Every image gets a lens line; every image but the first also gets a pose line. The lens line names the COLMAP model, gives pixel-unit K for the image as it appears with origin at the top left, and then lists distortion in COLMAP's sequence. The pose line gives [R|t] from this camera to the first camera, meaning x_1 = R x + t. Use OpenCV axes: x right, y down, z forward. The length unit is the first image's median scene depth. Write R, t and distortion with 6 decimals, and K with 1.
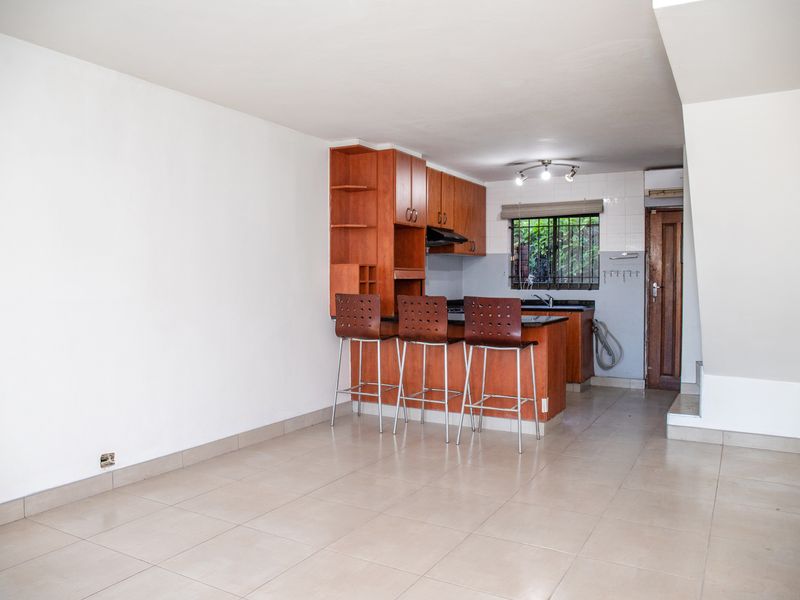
lens RADIAL K [[622.2, 0, 400.0], [0, 622.2, 300.0], [0, 0, 1]] dist [-0.003771, -0.001783]
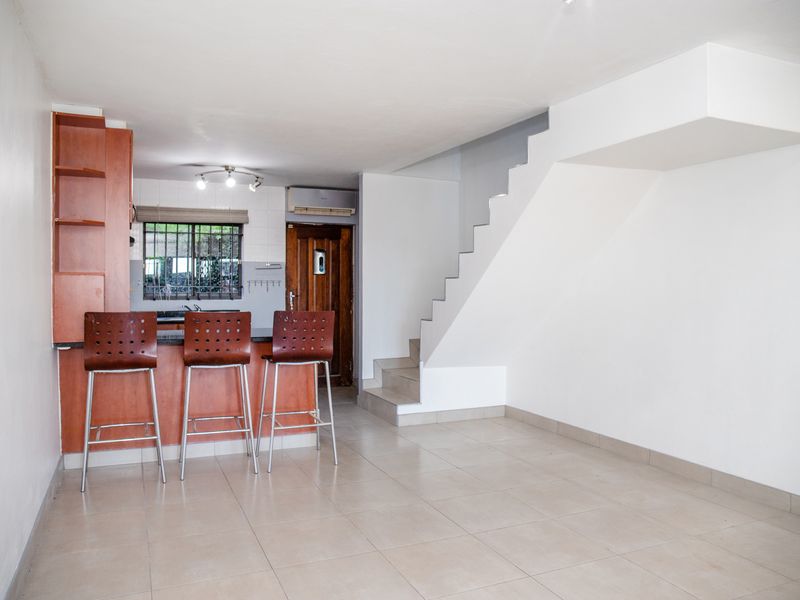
lens RADIAL K [[637.7, 0, 358.5], [0, 637.7, 287.6], [0, 0, 1]] dist [-0.006708, -0.000391]
pose [[0.632938, -0.007425, 0.774167, -0.379562], [0.031069, 0.999392, -0.015816, -0.014067], [-0.773579, 0.034063, 0.632784, 0.211860]]
